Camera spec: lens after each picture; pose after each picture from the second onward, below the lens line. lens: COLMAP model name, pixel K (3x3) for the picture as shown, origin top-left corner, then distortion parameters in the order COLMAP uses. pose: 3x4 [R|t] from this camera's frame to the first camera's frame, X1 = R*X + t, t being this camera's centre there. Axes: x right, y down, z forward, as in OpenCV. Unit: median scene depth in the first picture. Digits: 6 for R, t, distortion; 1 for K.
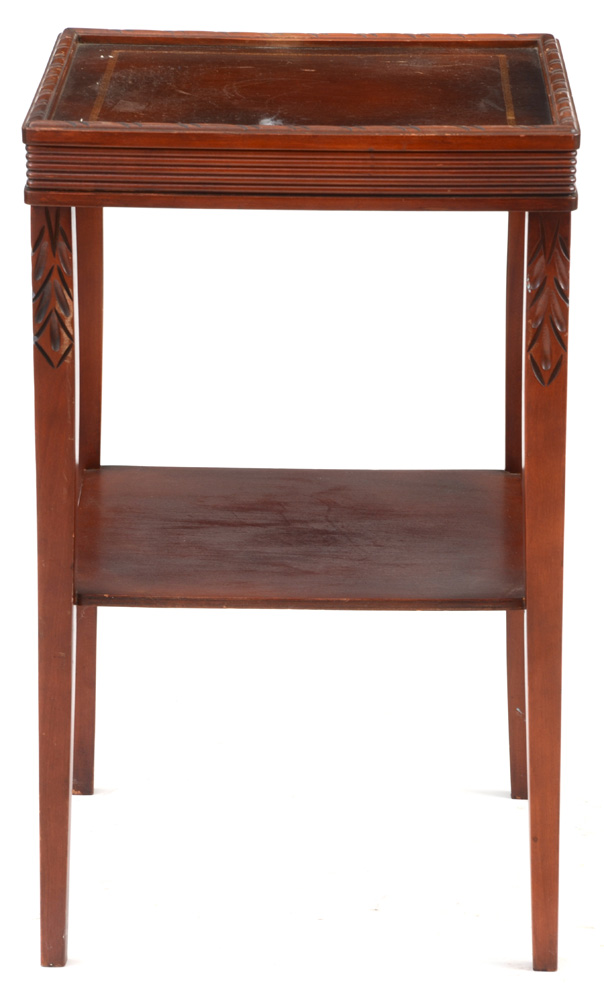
lens RADIAL K [[3927.7, 0, 306.9], [0, 3927.7, 526.5], [0, 0, 1]] dist [1.342924, 0.000000]
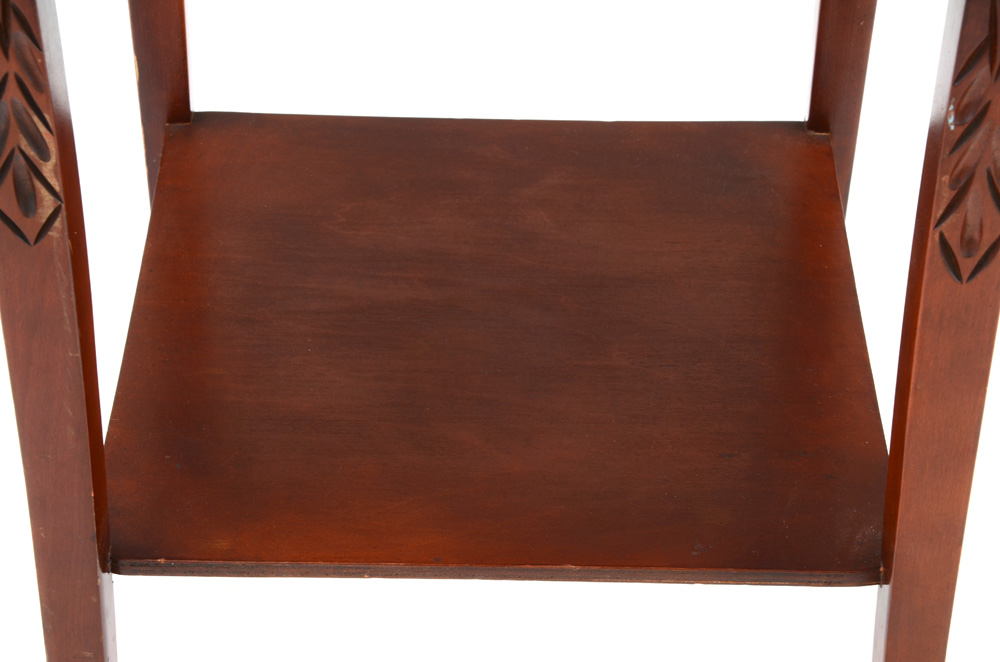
lens RADIAL K [[2462.7, 0, 512.4], [0, 2462.7, 362.0], [0, 0, 1]] dist [0.528891, 0.000000]
pose [[0.999944, 0.006071, 0.008680, -0.002757], [-0.008840, 0.929750, 0.368086, -0.149170], [-0.005836, -0.368142, 0.929751, 0.688027]]
